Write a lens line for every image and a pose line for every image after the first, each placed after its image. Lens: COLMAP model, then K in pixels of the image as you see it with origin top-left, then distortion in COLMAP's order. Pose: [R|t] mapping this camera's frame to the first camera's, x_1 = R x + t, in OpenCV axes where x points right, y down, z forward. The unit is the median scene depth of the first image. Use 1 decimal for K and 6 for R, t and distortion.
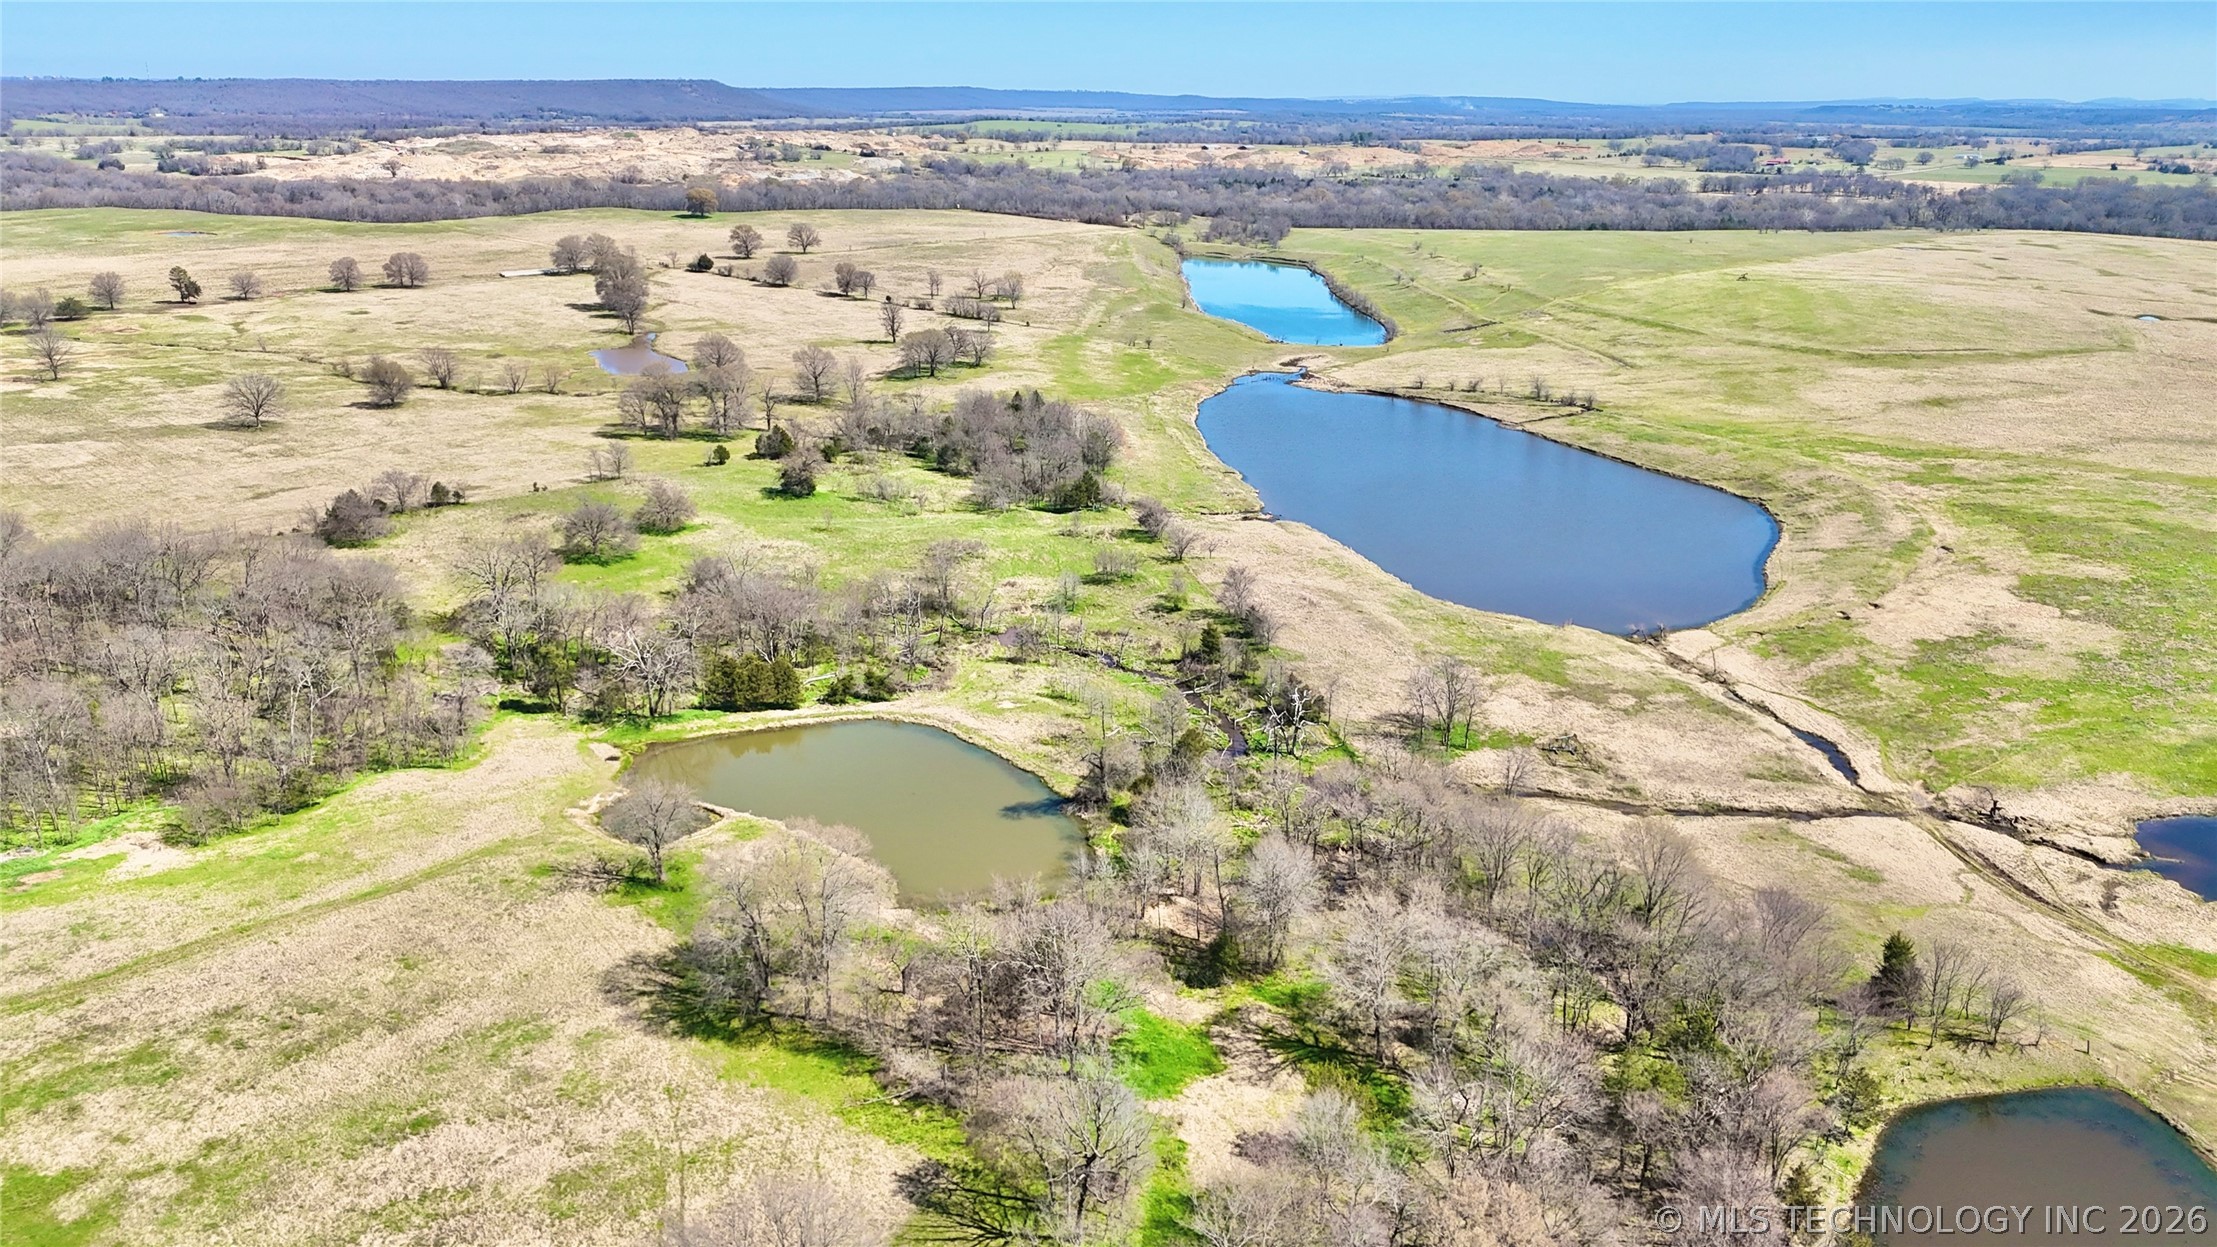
lens RADIAL K [[1622.8, 0, 1108.5], [0, 1622.8, 623.5], [0, 0, 1]] dist [0.081281, -0.090881]
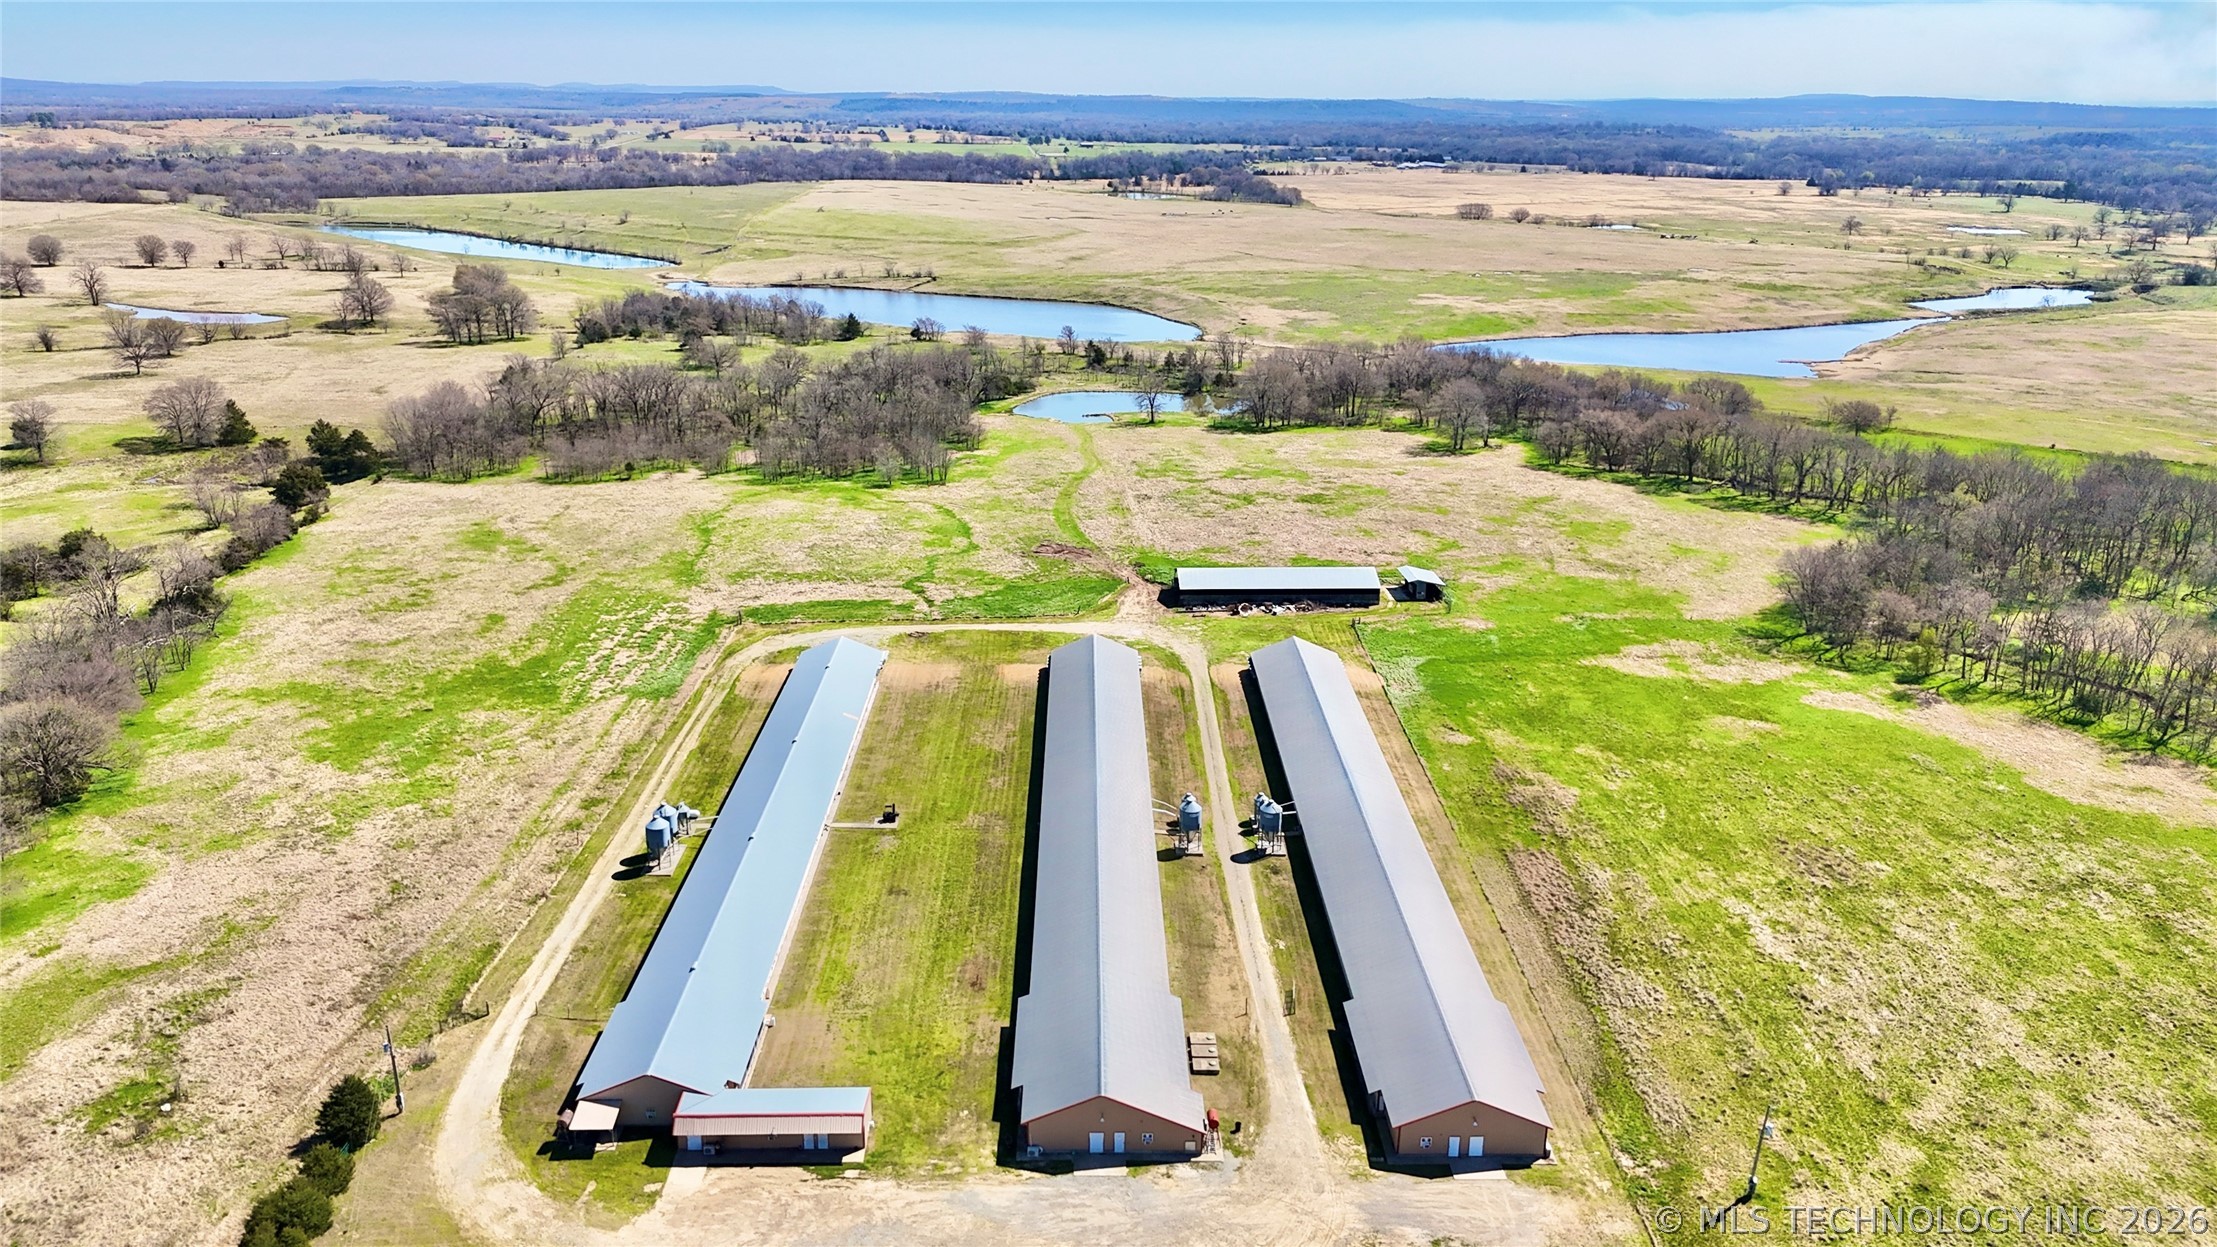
lens RADIAL K [[1622.8, 0, 1108.5], [0, 1622.8, 623.5], [0, 0, 1]] dist [0.081281, -0.090881]
pose [[0.664175, -0.233365, 0.710219, -1.299627], [0.226175, 0.968233, 0.106632, 0.108529], [-0.712542, 0.089812, 0.695858, -0.360831]]
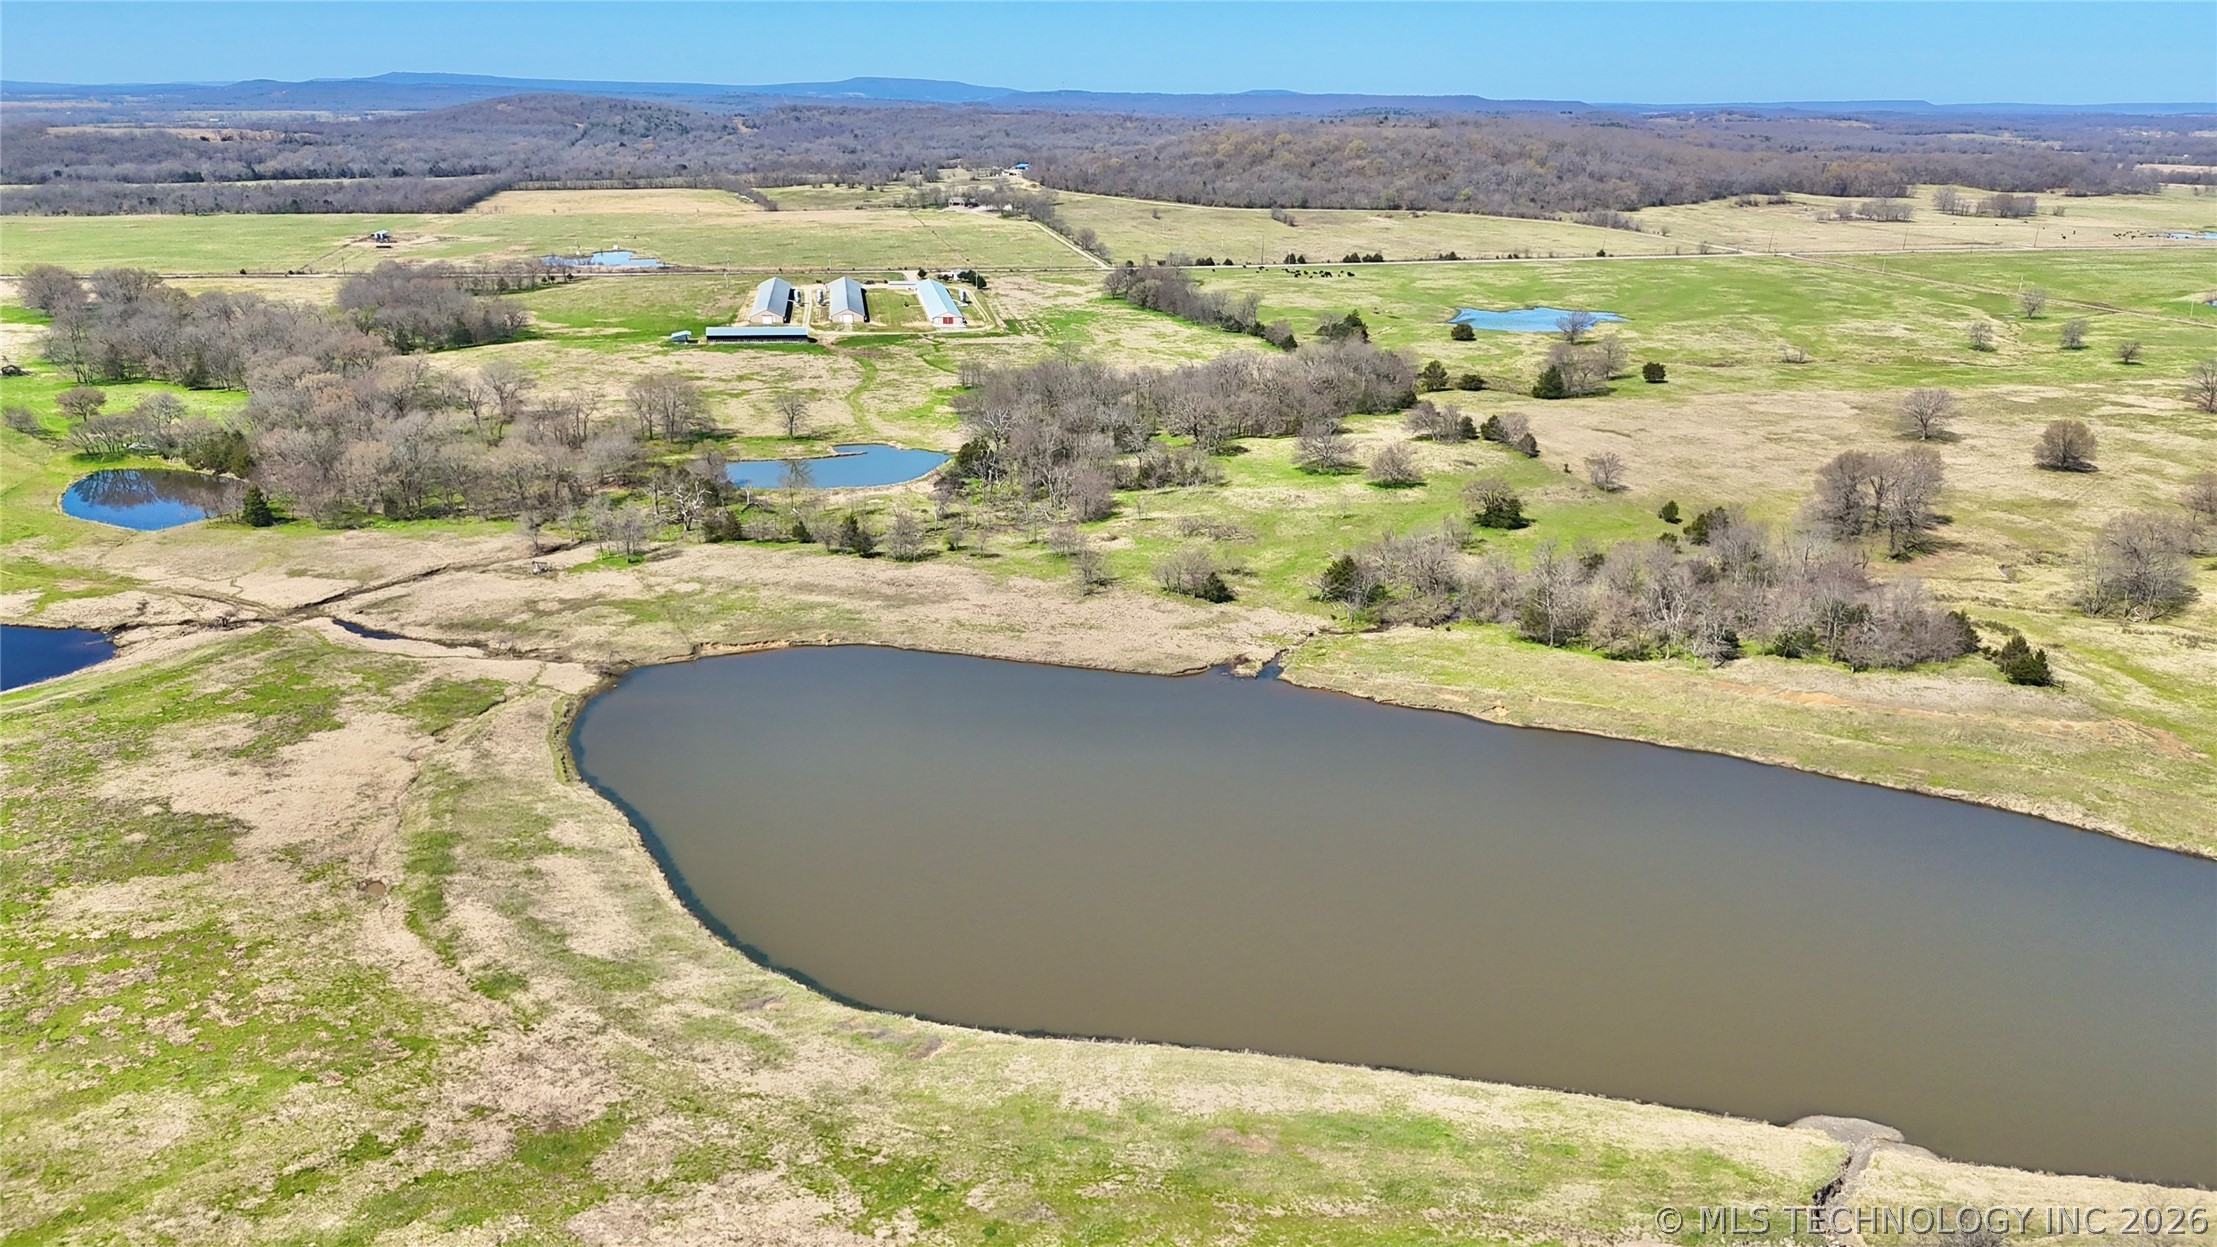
lens RADIAL K [[1616.4, 0, 1108.5], [0, 1616.4, 623.5], [0, 0, 1]] dist [0.091254, -0.113783]
pose [[-0.546394, 0.243047, -0.801487, 0.867981], [-0.273617, 0.852657, 0.445096, -0.478873], [0.791573, 0.462498, -0.399384, 1.502958]]
